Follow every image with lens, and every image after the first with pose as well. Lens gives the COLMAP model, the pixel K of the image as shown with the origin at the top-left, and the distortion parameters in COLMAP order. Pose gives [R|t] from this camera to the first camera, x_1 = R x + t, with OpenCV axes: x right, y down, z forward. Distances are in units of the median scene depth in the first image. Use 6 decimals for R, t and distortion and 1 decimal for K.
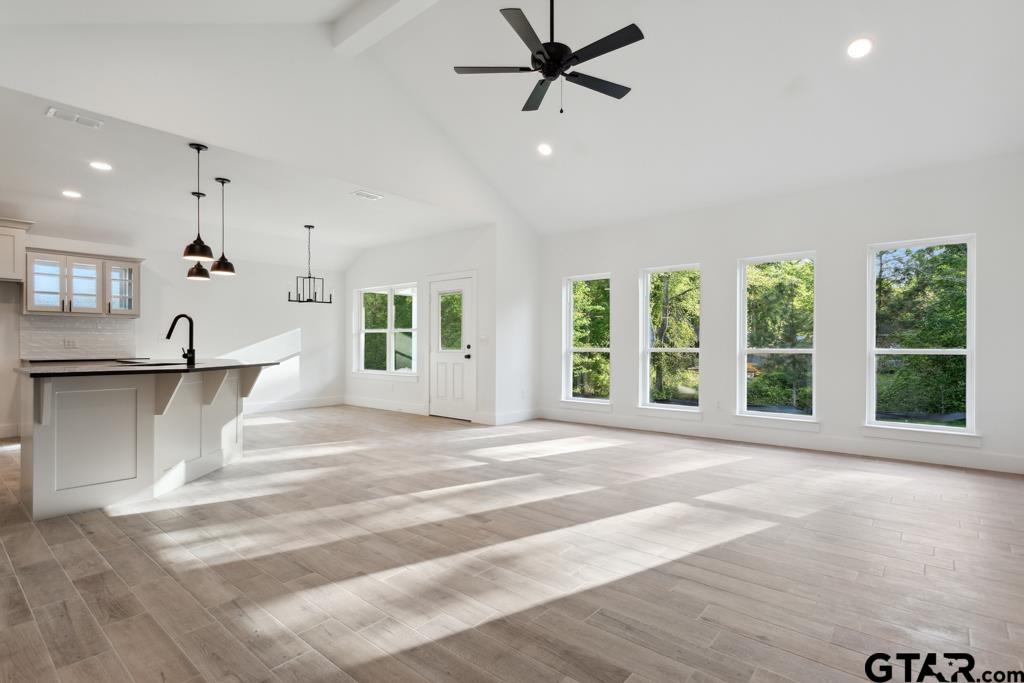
lens RADIAL K [[501.8, 0, 521.4], [0, 501.8, 347.3], [0, 0, 1]] dist [0.004377, -0.001887]
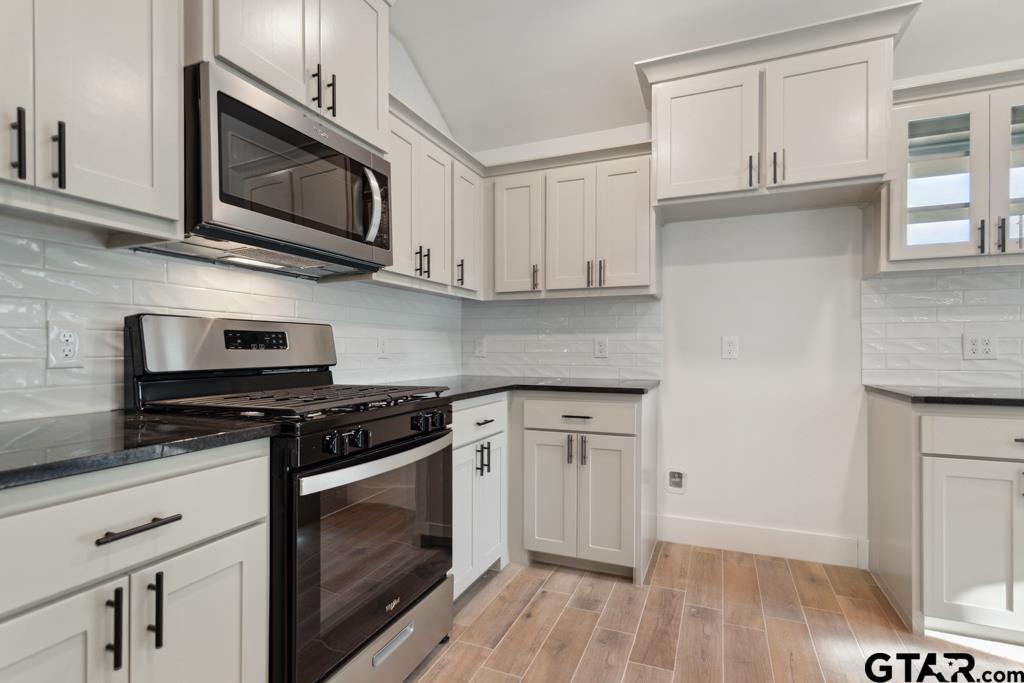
lens RADIAL K [[501.8, 0, 518.4], [0, 501.8, 348.4], [0, 0, 1]] dist [0.004377, -0.001887]
pose [[0.307956, -0.002443, -0.951398, -0.634644], [-0.002731, 0.999990, -0.003451, -0.004336], [0.951397, 0.003661, 0.307946, 0.550653]]
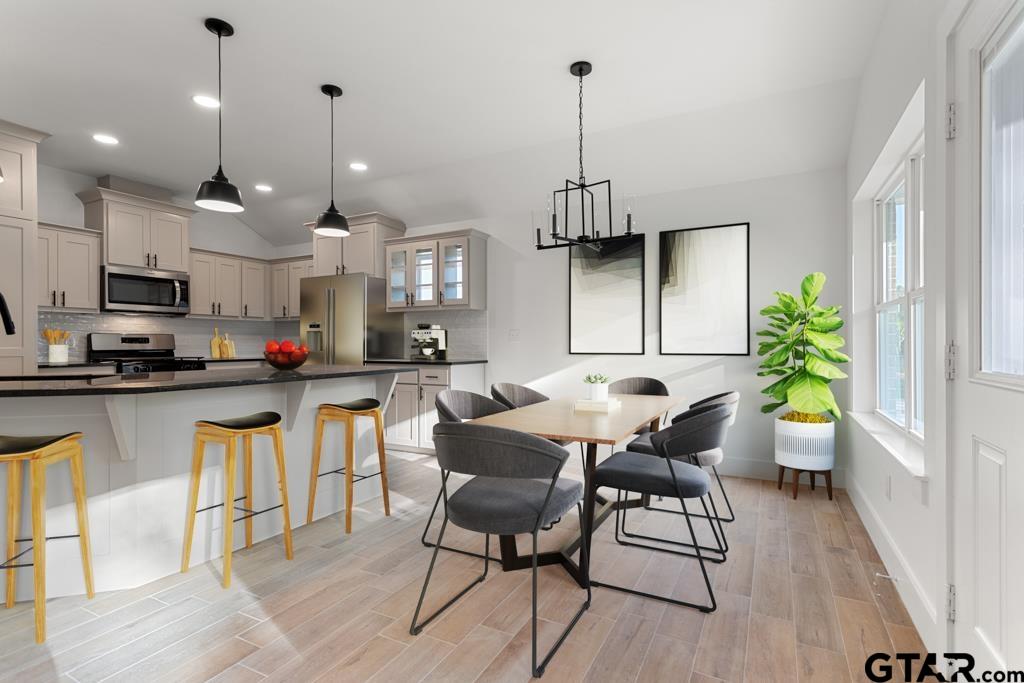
lens RADIAL K [[501.8, 0, 515.8], [0, 501.8, 342.4], [0, 0, 1]] dist [0.004377, -0.001887]
pose [[0.206659, -0.005365, -0.978398, -0.014932], [-0.002927, 0.999977, -0.006101, -0.003241], [0.978409, 0.004125, 0.206638, 0.933510]]
